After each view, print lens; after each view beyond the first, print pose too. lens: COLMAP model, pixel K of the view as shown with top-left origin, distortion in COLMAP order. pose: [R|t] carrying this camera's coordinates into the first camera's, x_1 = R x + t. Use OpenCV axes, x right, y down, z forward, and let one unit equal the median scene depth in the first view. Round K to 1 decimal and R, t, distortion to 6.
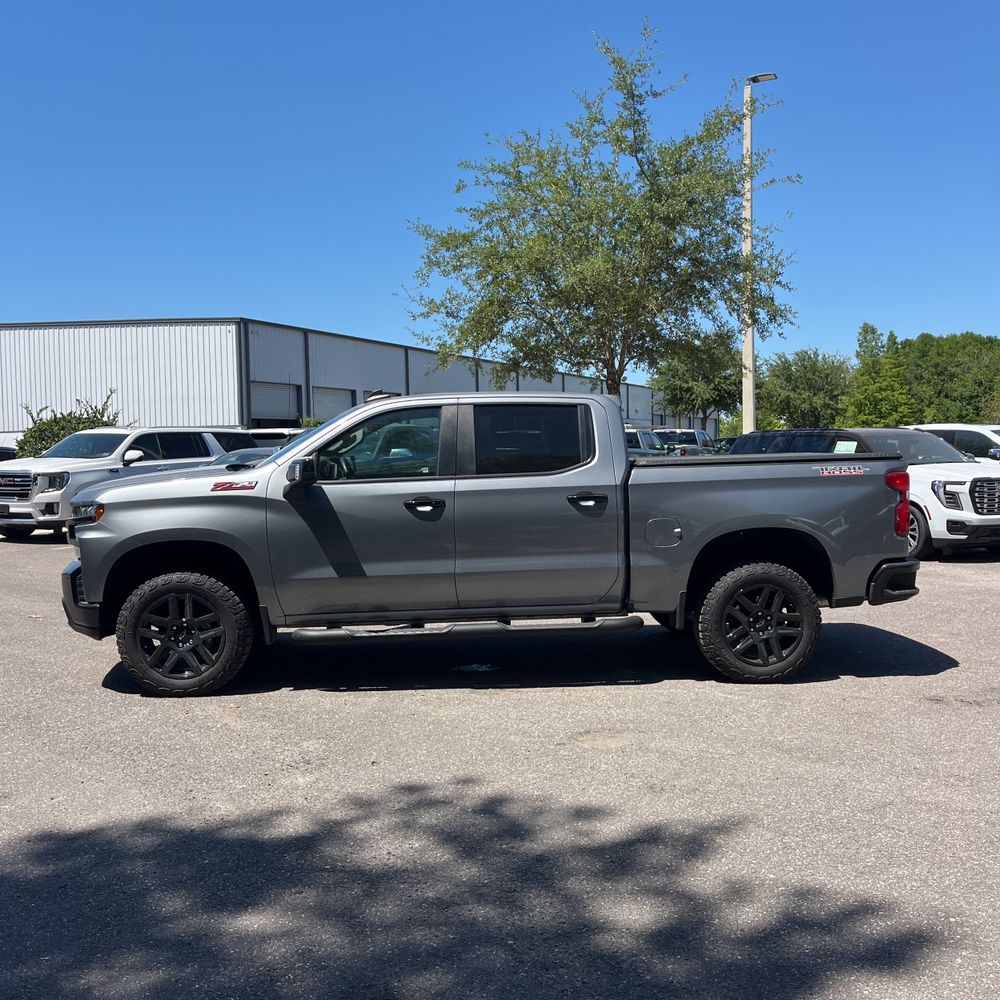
lens RADIAL K [[1025.4, 0, 516.1], [0, 1025.4, 480.7], [0, 0, 1]] dist [0.025181, 0.000000]
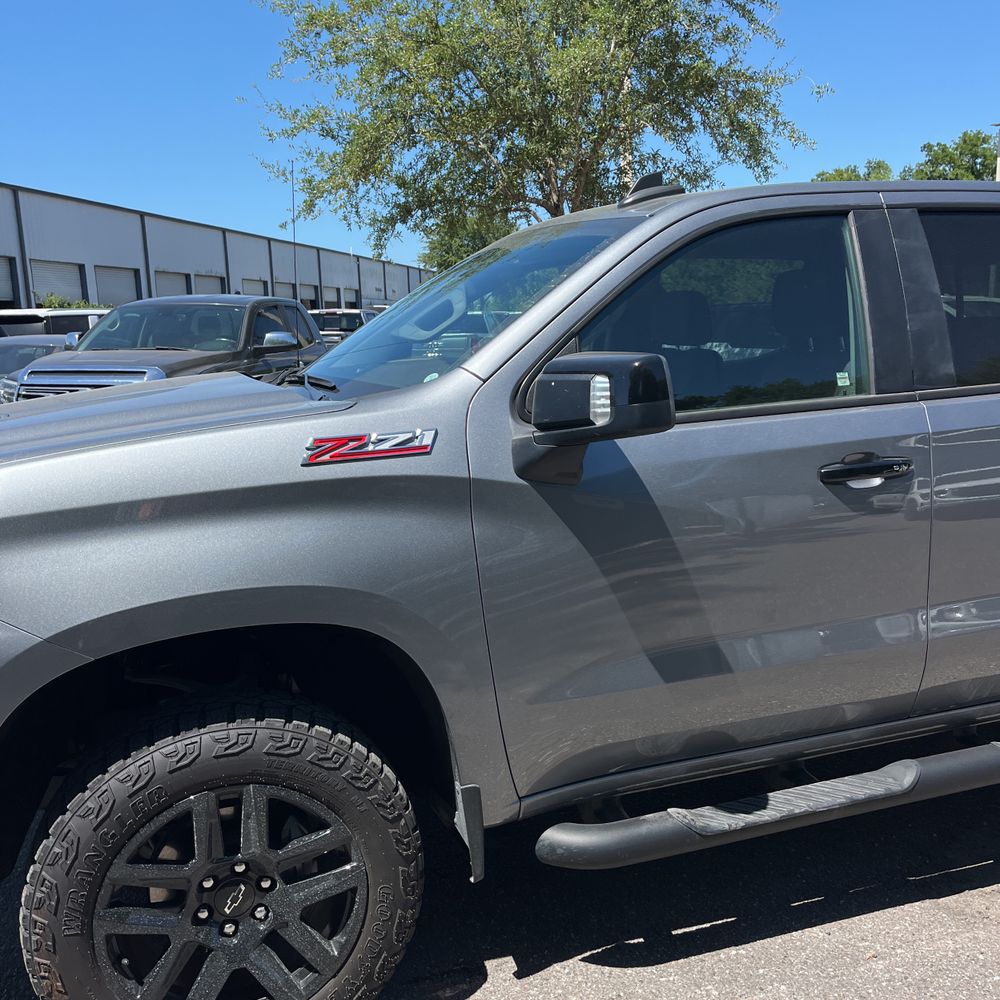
lens RADIAL K [[1025.4, 0, 502.1], [0, 1025.4, 504.7], [0, 0, 1]] dist [0.025181, 0.000000]
pose [[0.968312, -0.058304, 0.242841, -0.302428], [0.025066, 0.990146, 0.137776, -0.019904], [-0.248481, -0.127323, 0.960232, 0.648986]]
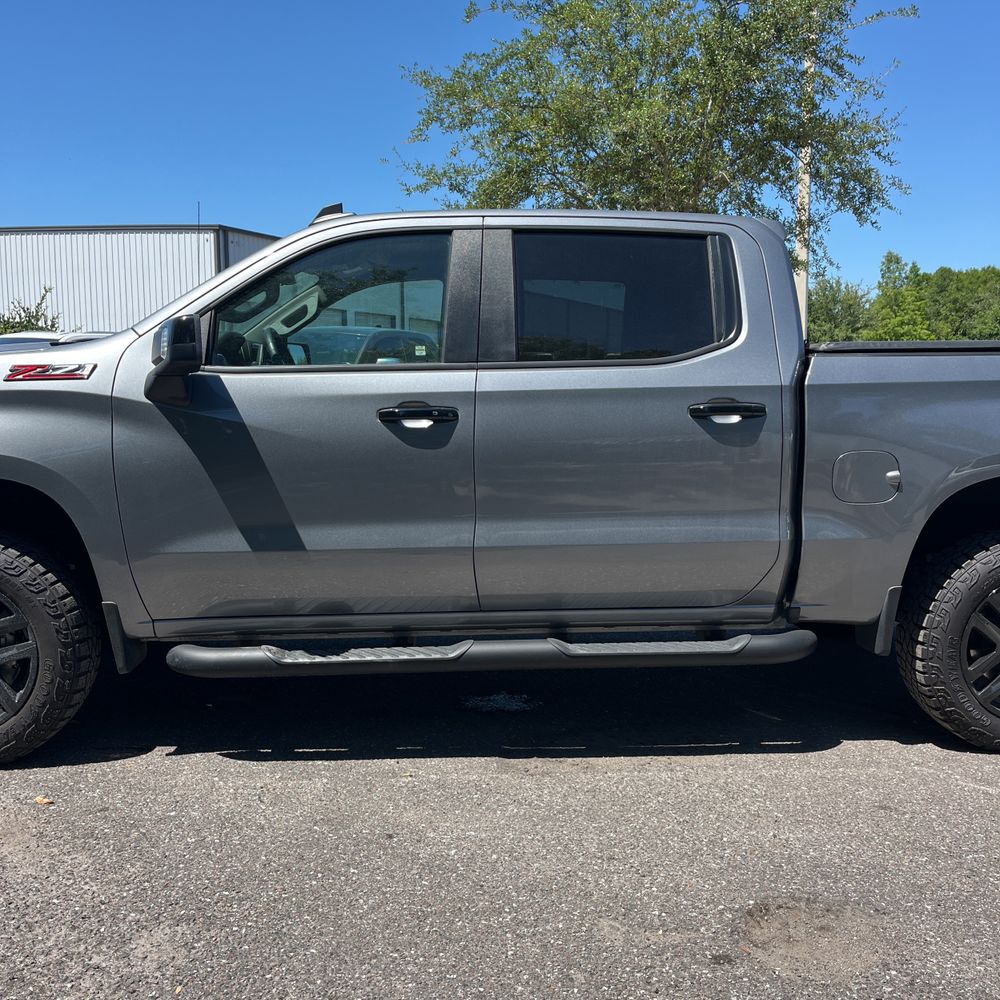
lens RADIAL K [[1025.4, 0, 493.1], [0, 1025.4, 503.5], [0, 0, 1]] dist [0.025181, 0.000000]
pose [[0.999675, 0.019063, -0.016930, -0.040277], [-0.017545, 0.996165, 0.085714, 0.021620], [0.018499, -0.085389, 0.996176, 0.464878]]
